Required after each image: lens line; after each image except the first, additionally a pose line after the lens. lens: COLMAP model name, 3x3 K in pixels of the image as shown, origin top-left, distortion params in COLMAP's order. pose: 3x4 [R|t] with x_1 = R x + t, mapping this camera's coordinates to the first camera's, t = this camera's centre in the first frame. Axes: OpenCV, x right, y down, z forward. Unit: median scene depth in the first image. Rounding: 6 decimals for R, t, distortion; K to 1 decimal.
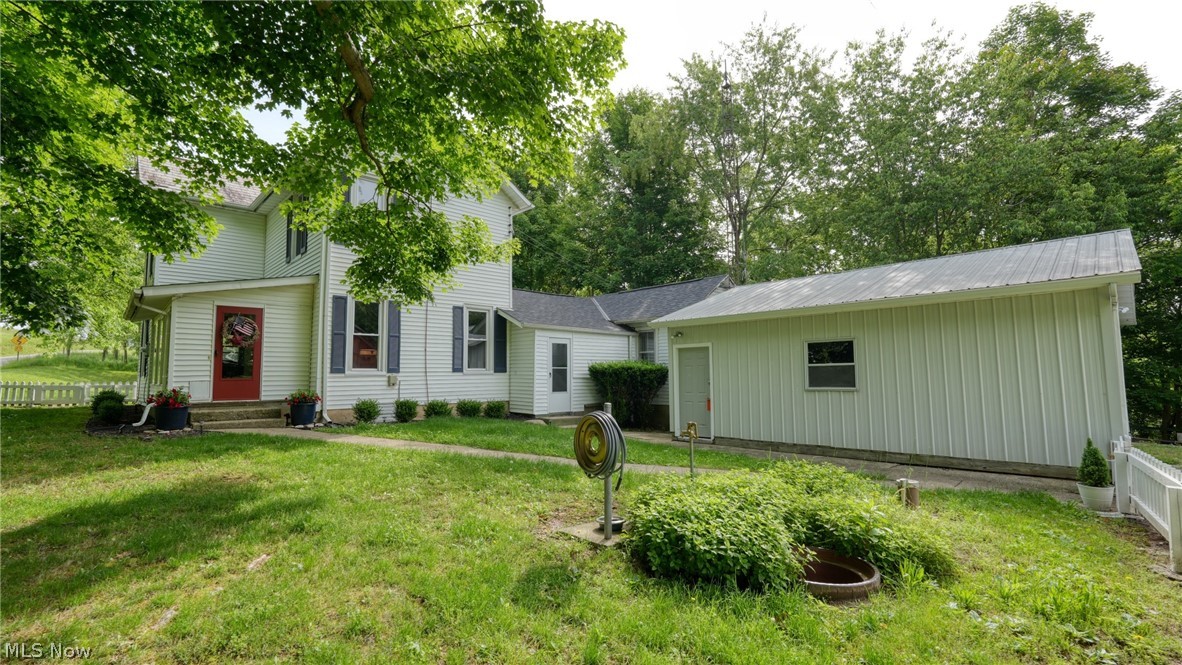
lens RADIAL K [[531.2, 0, 595.7], [0, 531.2, 333.5], [0, 0, 1]] dist [0.000596, 0.000045]
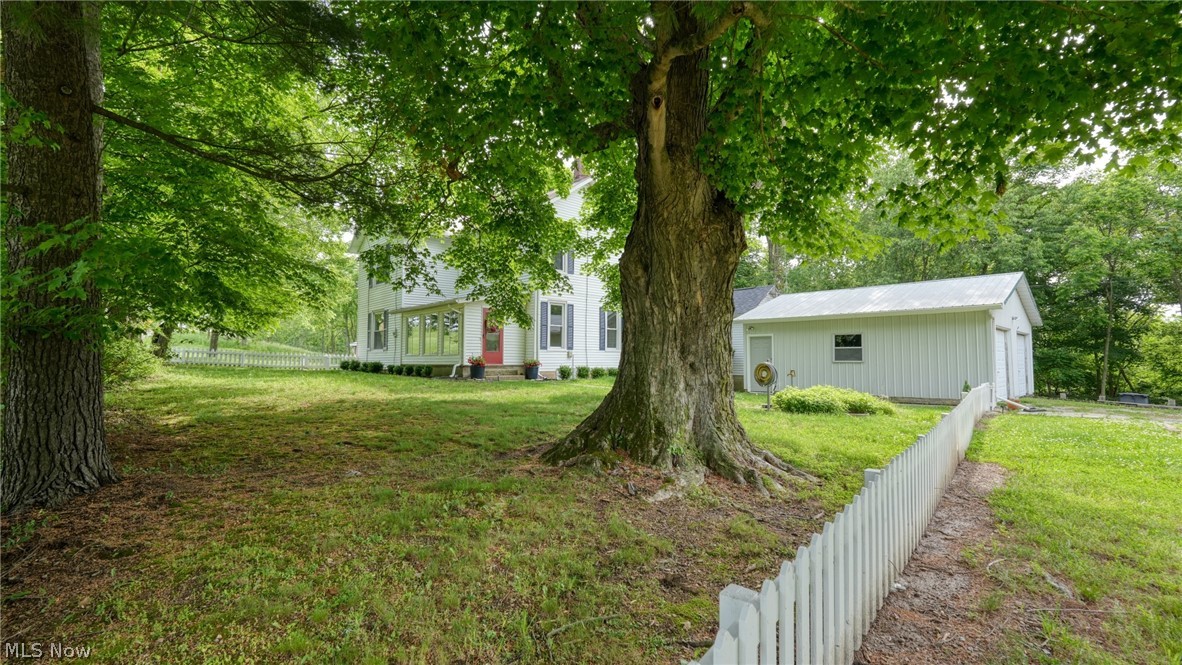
lens RADIAL K [[531.2, 0, 586.0], [0, 531.2, 333.2], [0, 0, 1]] dist [0.000596, 0.000045]
pose [[0.999691, 0.011994, -0.021768, -0.330282], [-0.011367, 0.999523, 0.028721, -0.025097], [0.022103, -0.028465, 0.999350, -0.661144]]
